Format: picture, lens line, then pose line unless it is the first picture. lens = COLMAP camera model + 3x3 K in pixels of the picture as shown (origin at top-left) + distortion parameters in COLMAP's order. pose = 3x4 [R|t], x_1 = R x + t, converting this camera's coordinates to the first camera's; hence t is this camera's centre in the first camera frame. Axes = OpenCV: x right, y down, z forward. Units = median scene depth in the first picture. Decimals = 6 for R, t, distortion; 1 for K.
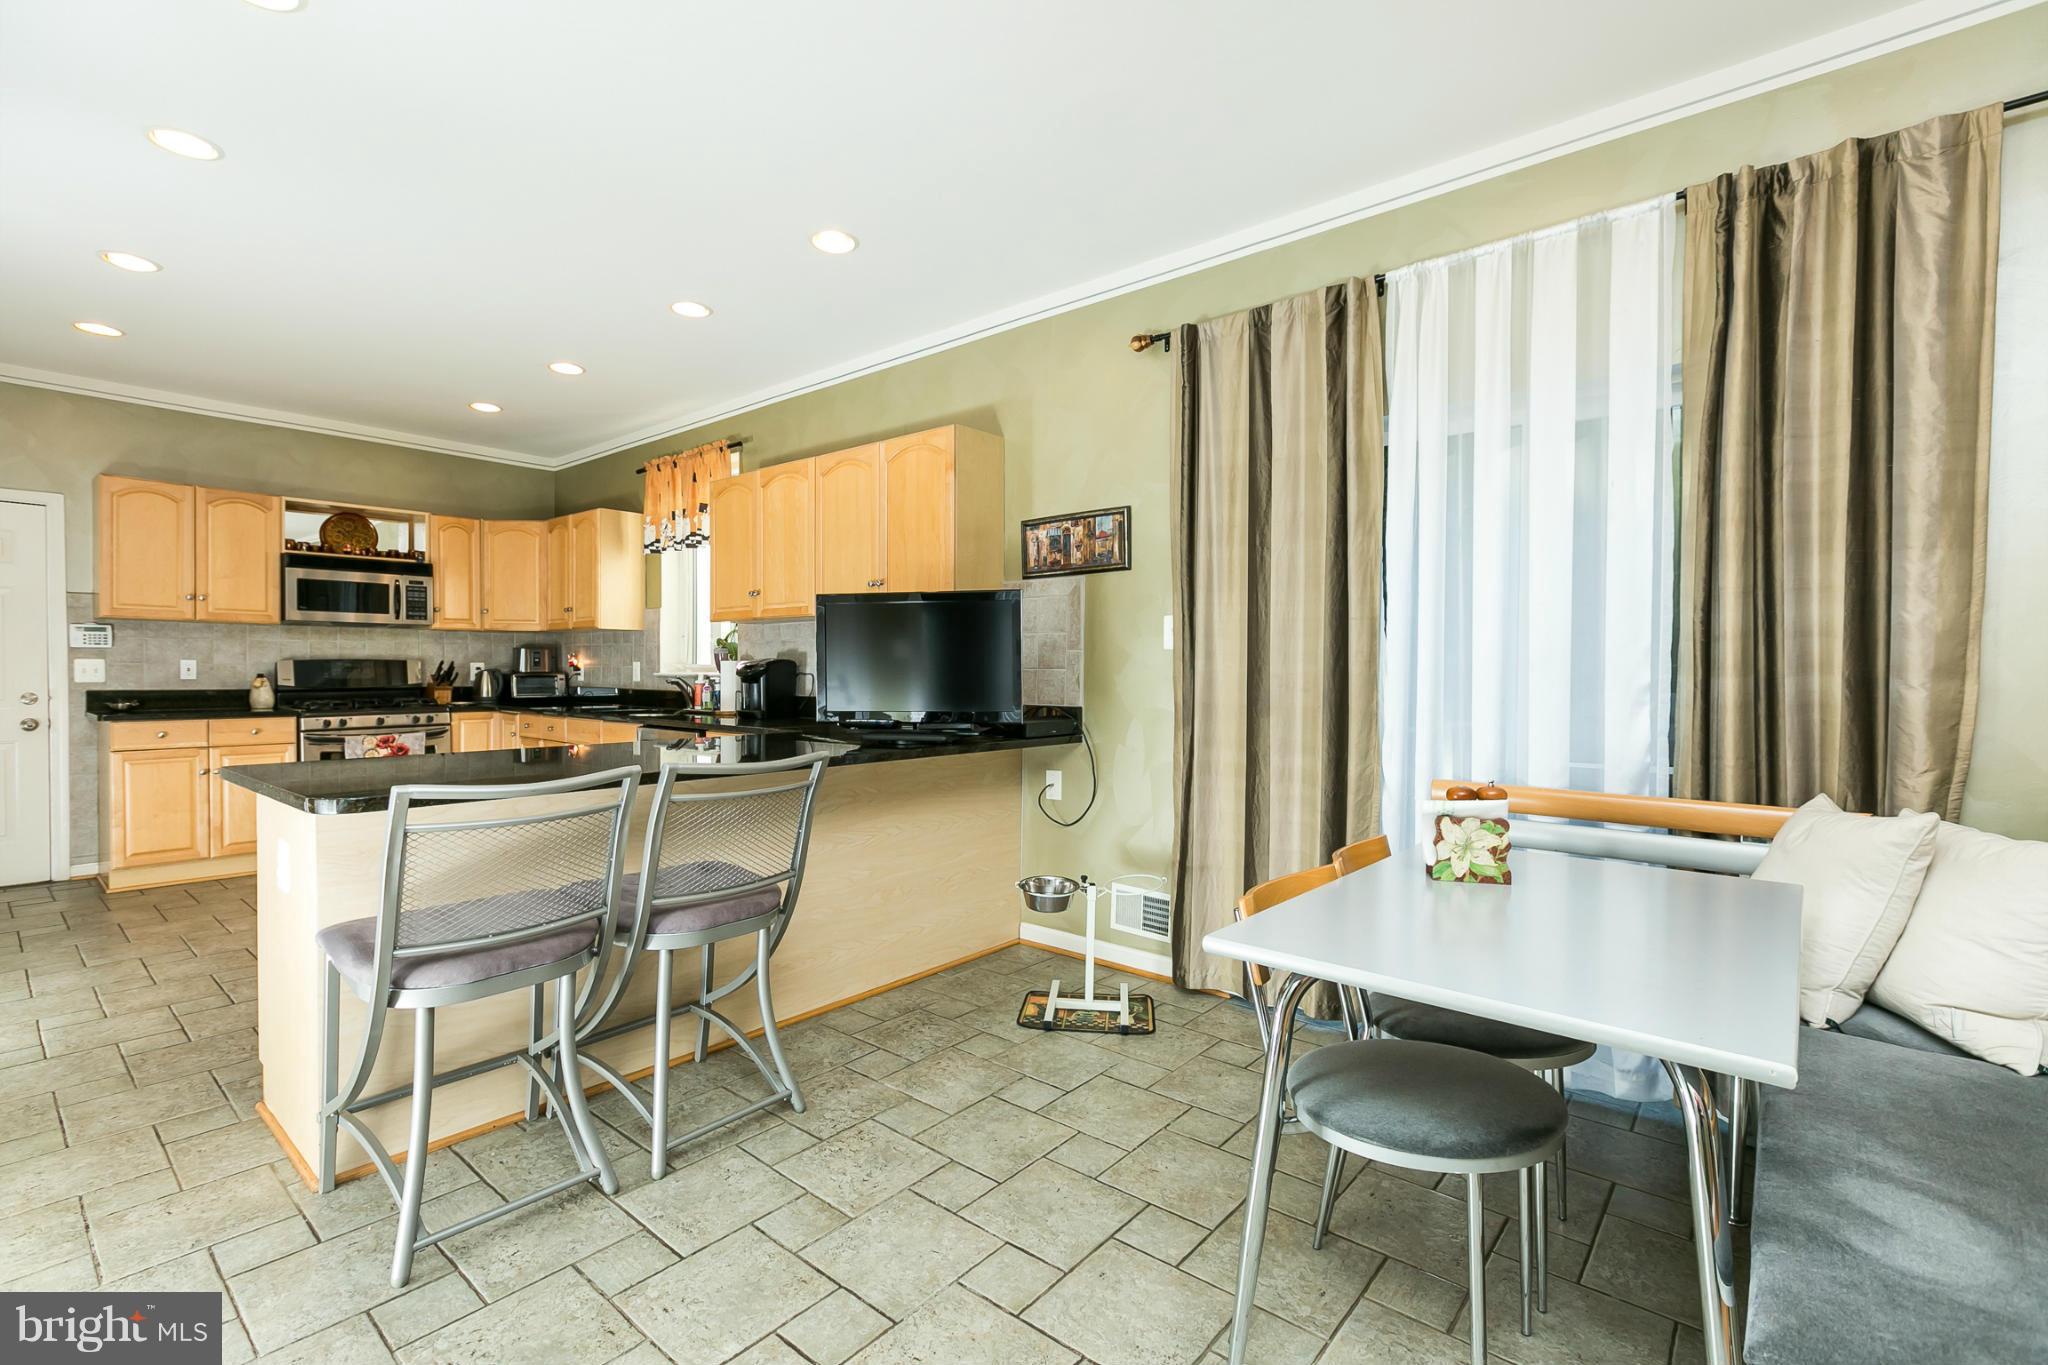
lens RADIAL K [[907.8, 0, 1024.0], [0, 907.8, 682.5], [0, 0, 1]] dist [-0.000273, -0.000861]
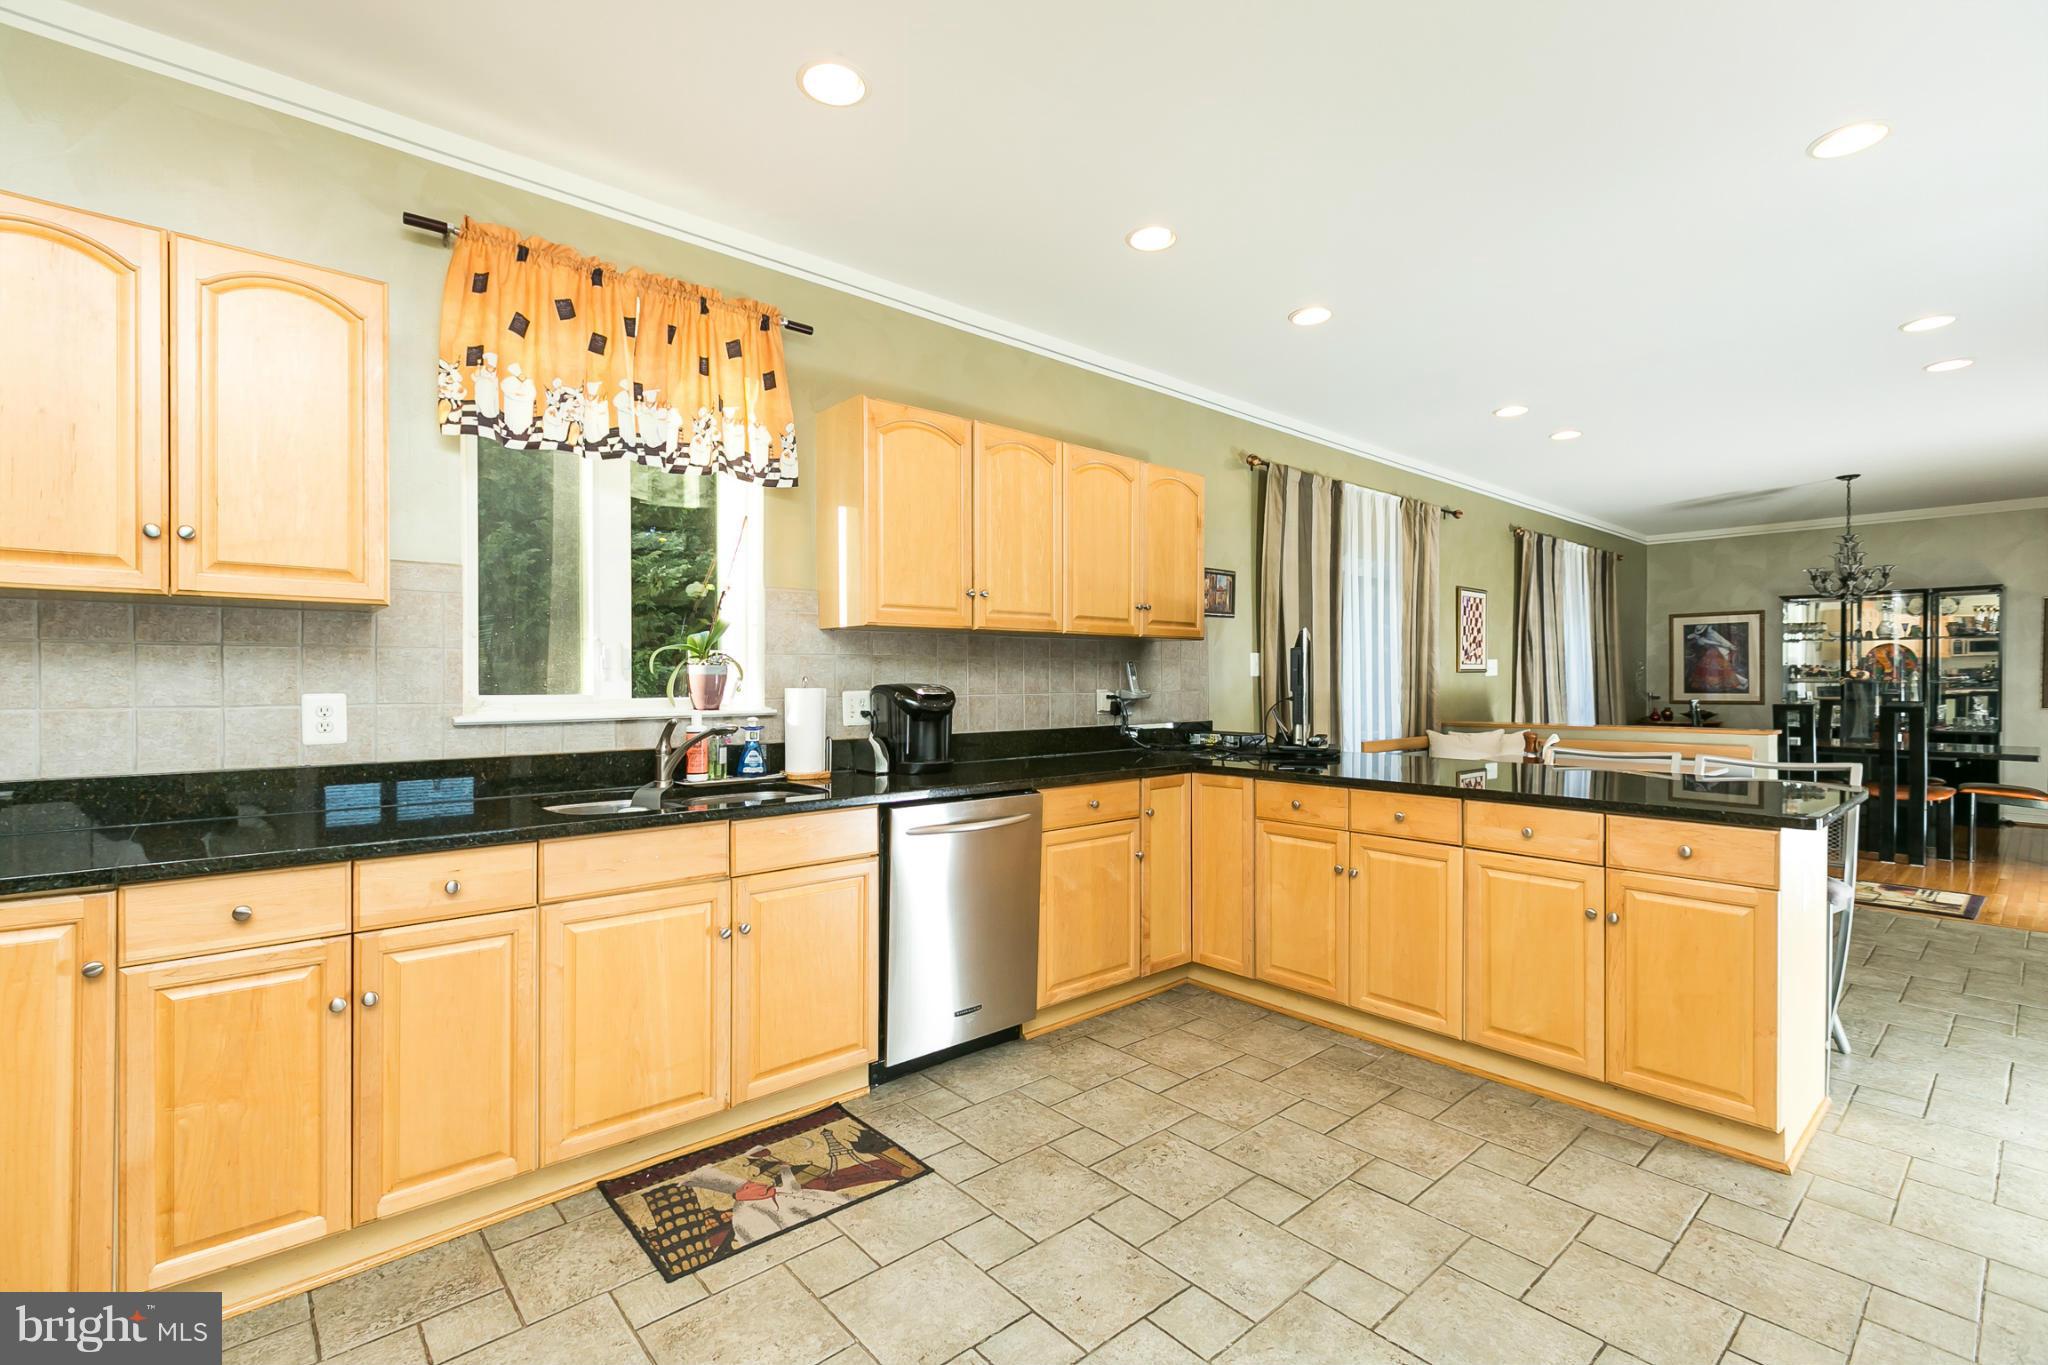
lens RADIAL K [[911.6, 0, 1023.3], [0, 911.6, 678.9], [0, 0, 1]] dist [-0.001007, -0.000136]
pose [[0.150825, -0.004080, 0.988552, -0.848857], [0.017002, 0.999854, 0.001533, -0.026825], [-0.988414, 0.016576, 0.150872, 0.731766]]
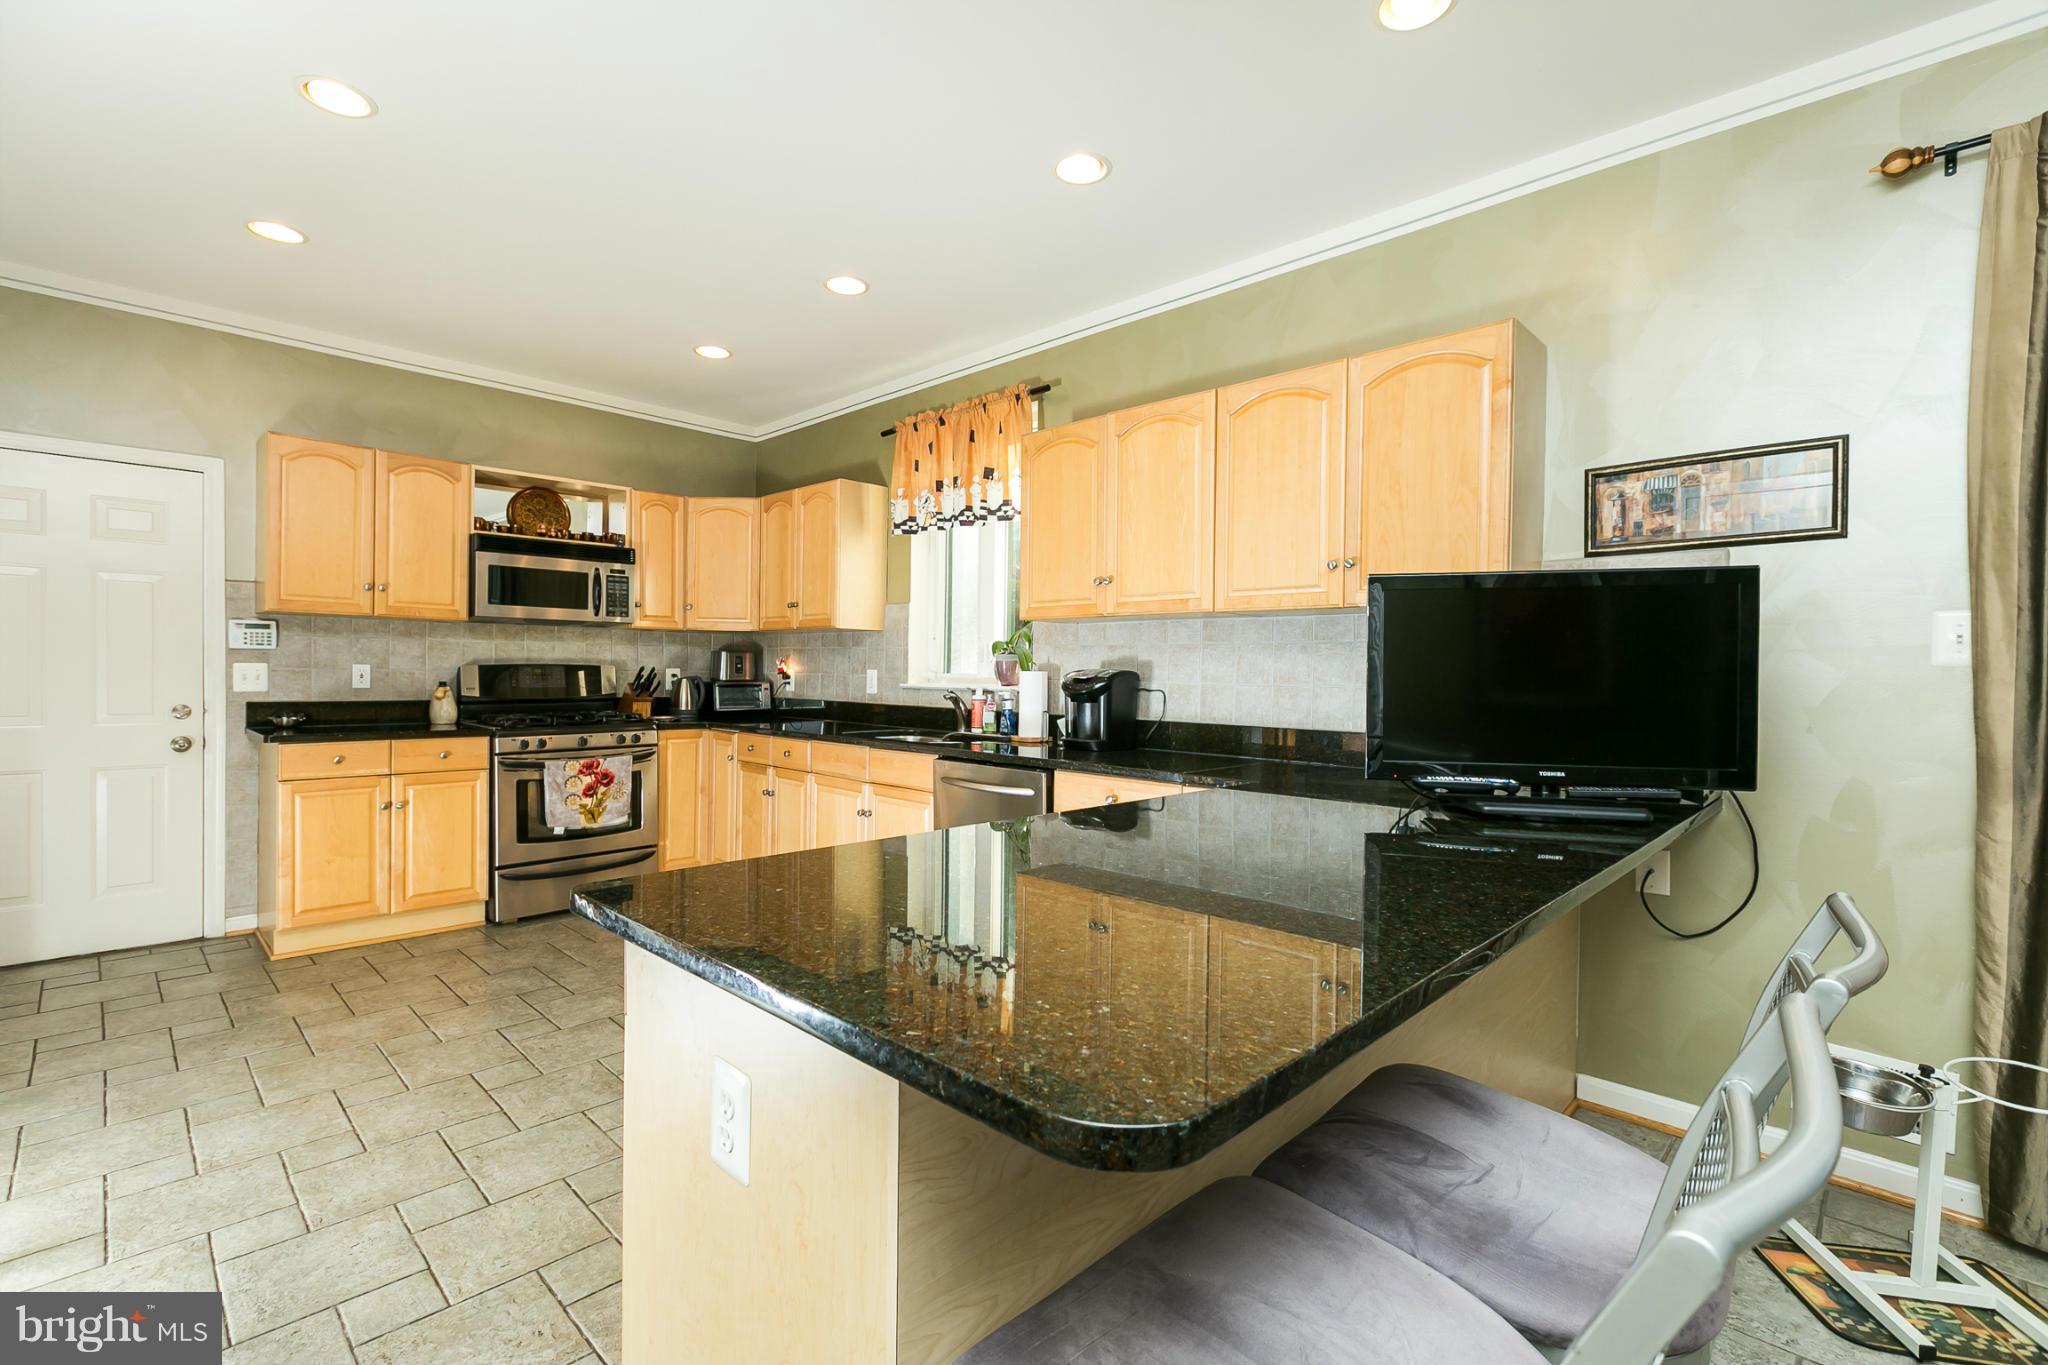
lens RADIAL K [[911.6, 0, 1023.3], [0, 911.6, 678.9], [0, 0, 1]] dist [-0.001007, -0.000136]
pose [[0.997301, 0.008728, -0.072900, -0.261966], [-0.009170, 0.999941, -0.005737, -0.012262], [0.072845, 0.006390, 0.997323, 0.220953]]
